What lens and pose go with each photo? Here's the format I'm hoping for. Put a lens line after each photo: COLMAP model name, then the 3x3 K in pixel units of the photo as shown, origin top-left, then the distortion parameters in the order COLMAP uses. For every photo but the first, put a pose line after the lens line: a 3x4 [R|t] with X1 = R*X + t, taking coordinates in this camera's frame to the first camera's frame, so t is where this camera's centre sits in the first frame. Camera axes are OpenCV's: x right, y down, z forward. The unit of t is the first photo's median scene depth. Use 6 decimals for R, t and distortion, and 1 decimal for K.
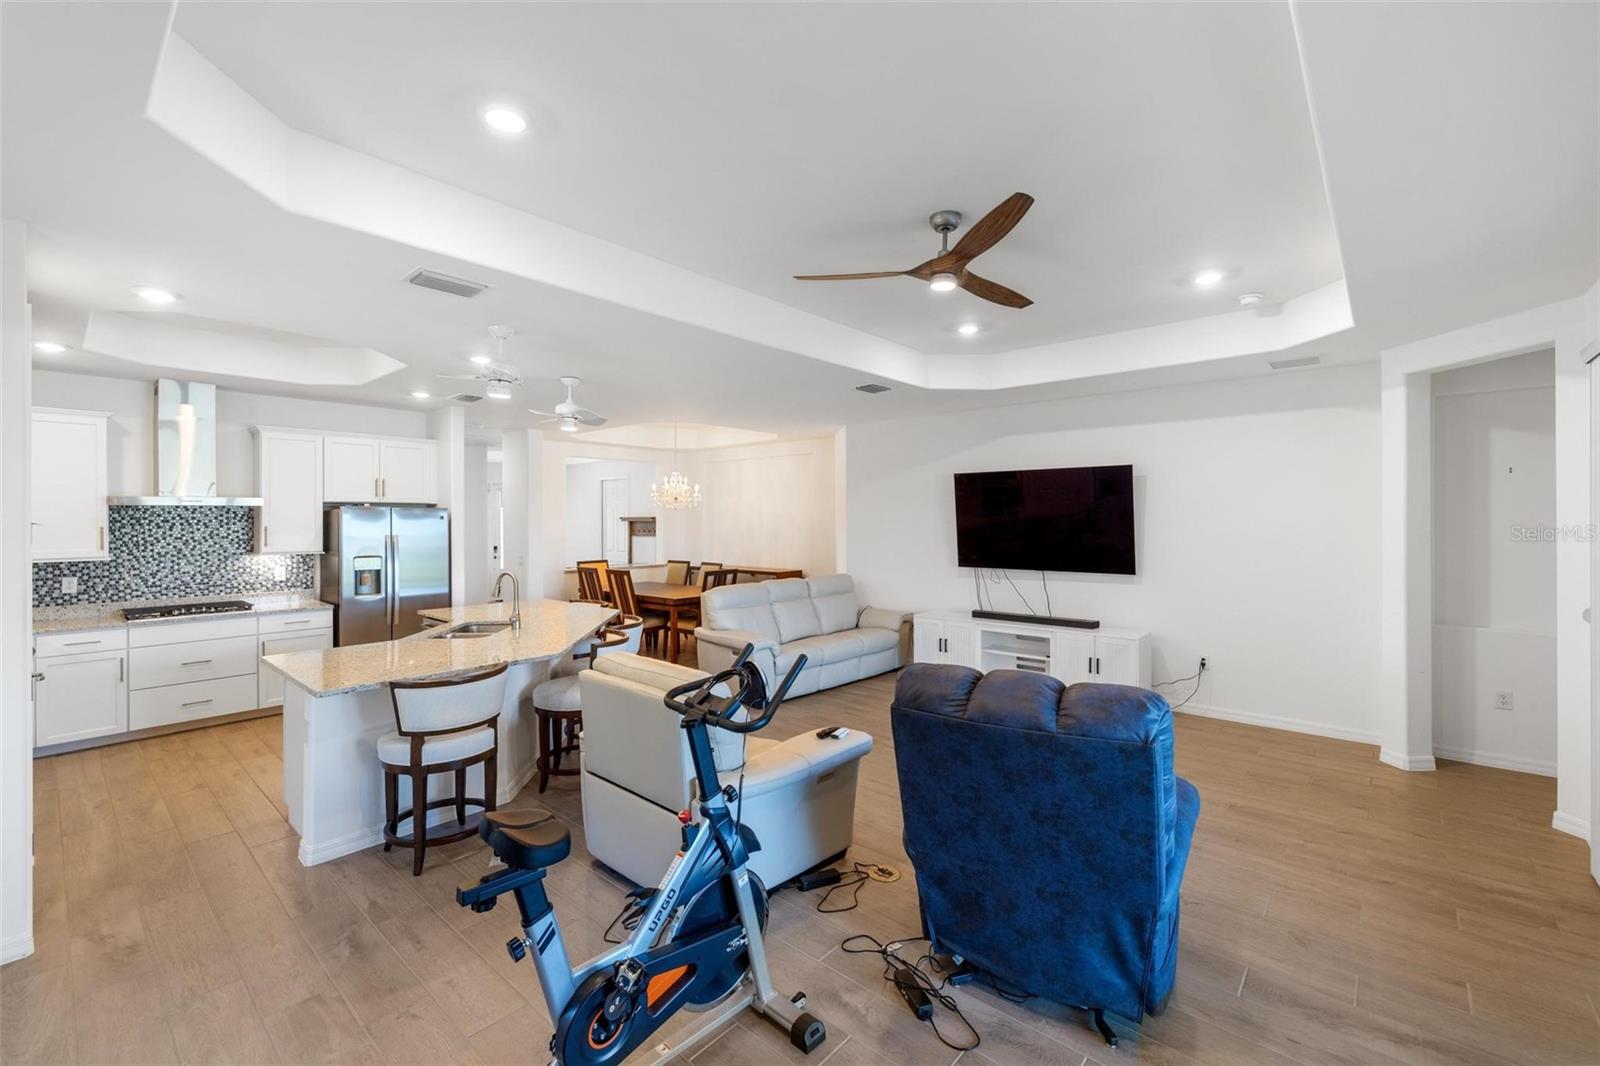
lens RADIAL K [[672.6, 0, 803.4], [0, 672.6, 519.7], [0, 0, 1]] dist [0.000604, -0.000757]
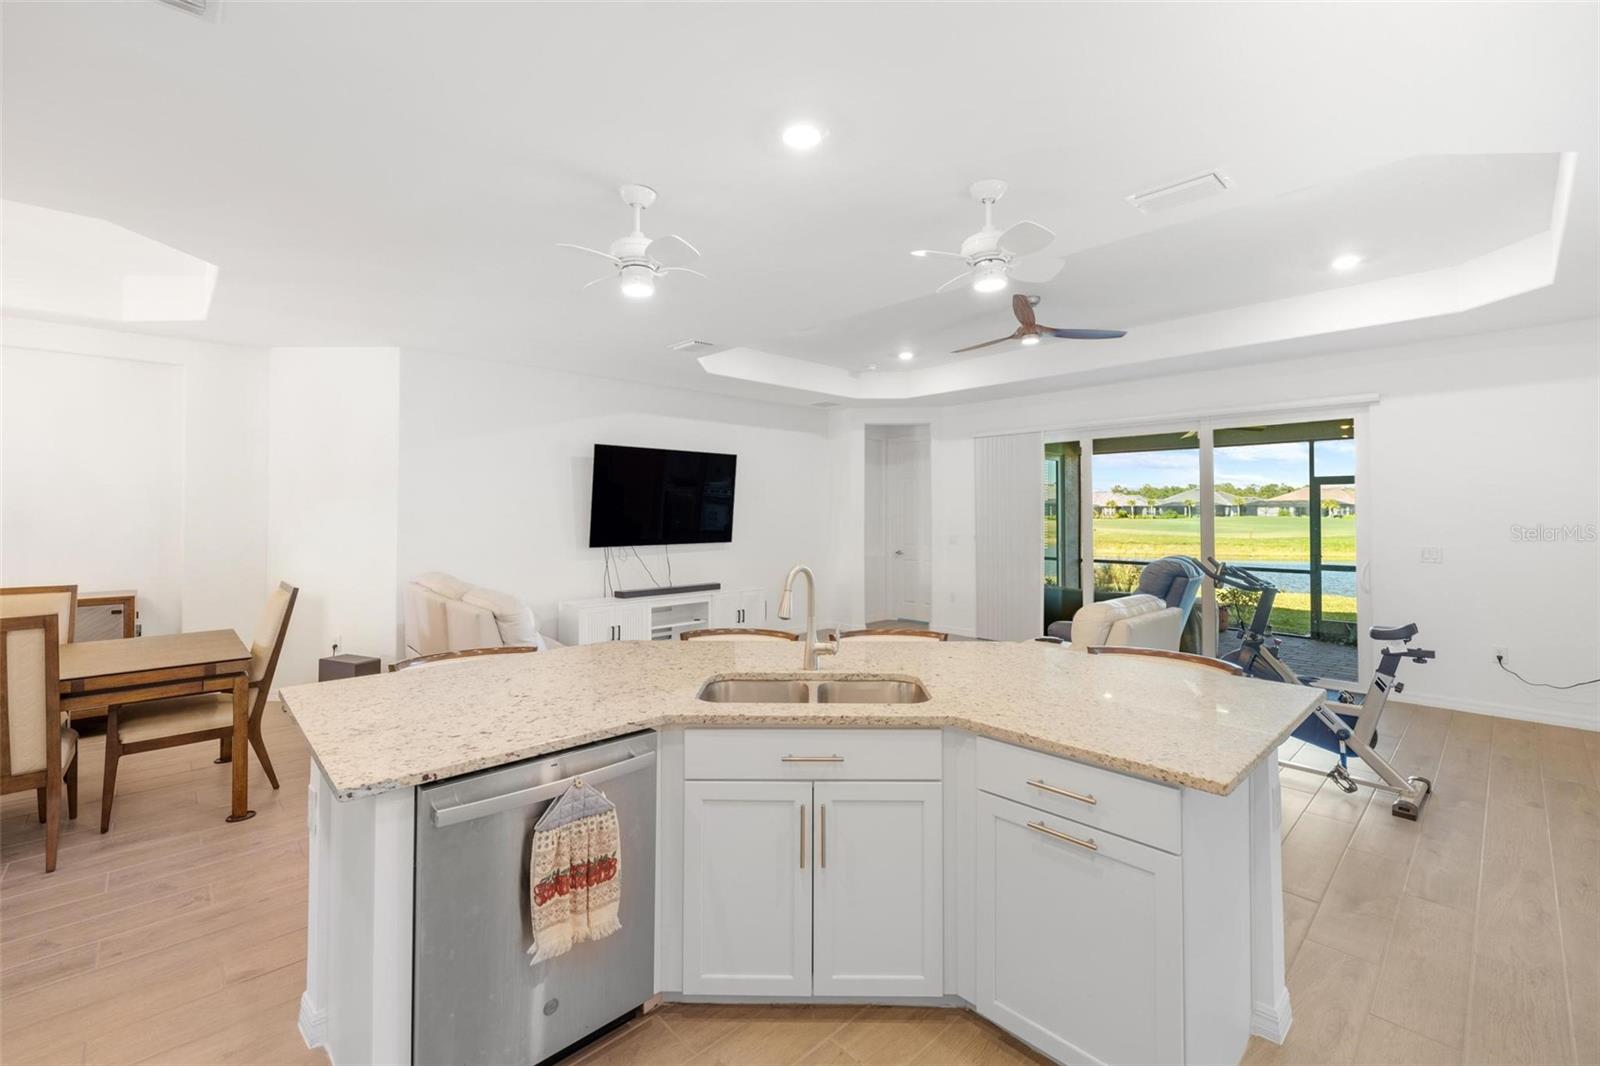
lens RADIAL K [[672.6, 0, 807.1], [0, 672.6, 501.6], [0, 0, 1]] dist [0.000604, -0.000757]
pose [[0.086452, 0.018762, 0.996079, -0.770255], [-0.001405, 0.999824, -0.018710, 0.030617], [-0.996255, 0.000218, 0.086463, 0.764749]]
